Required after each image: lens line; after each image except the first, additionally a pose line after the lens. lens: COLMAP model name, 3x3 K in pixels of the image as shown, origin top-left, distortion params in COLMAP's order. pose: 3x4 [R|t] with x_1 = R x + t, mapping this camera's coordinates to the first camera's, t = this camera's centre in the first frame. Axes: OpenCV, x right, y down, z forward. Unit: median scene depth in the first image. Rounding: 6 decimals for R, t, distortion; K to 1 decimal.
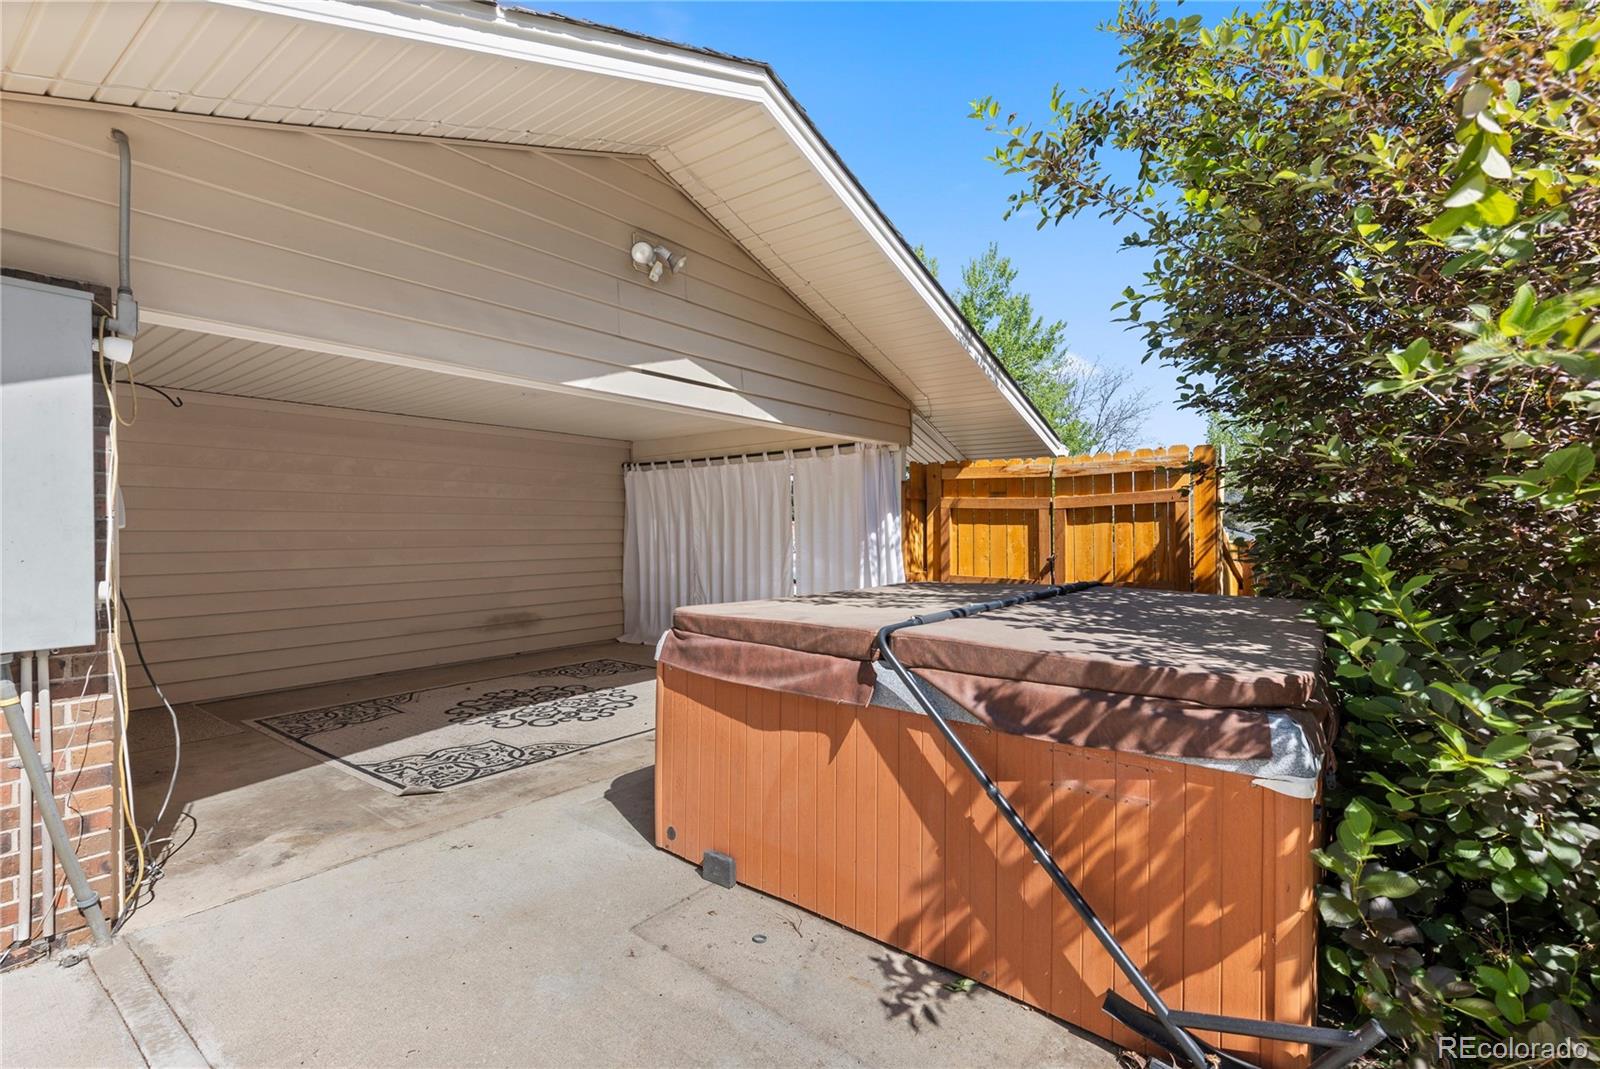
lens RADIAL K [[724.4, 0, 802.7], [0, 724.4, 531.4], [0, 0, 1]] dist [0.004177, 0.000191]
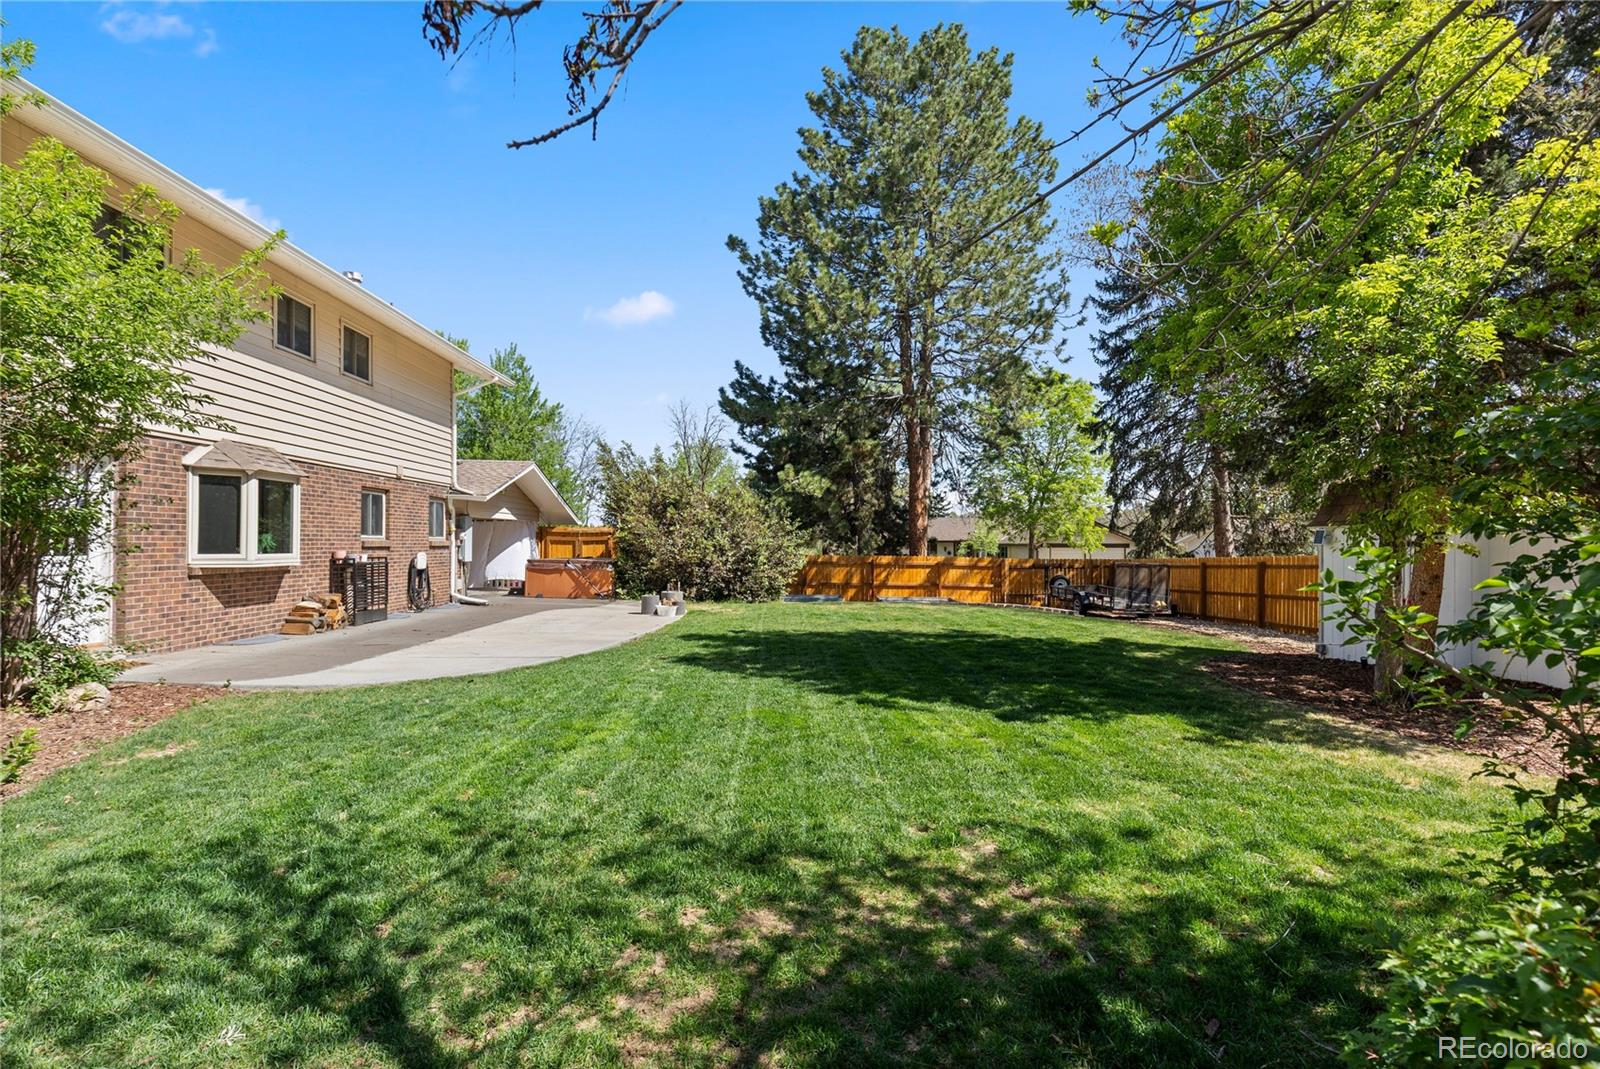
lens RADIAL K [[724.4, 0, 802.3], [0, 724.4, 534.8], [0, 0, 1]] dist [0.004177, 0.000191]
pose [[0.770796, 0.015980, 0.636882, -1.202384], [-0.008778, 0.999857, -0.014464, -0.018088], [-0.637022, 0.005558, 0.770826, -2.737619]]
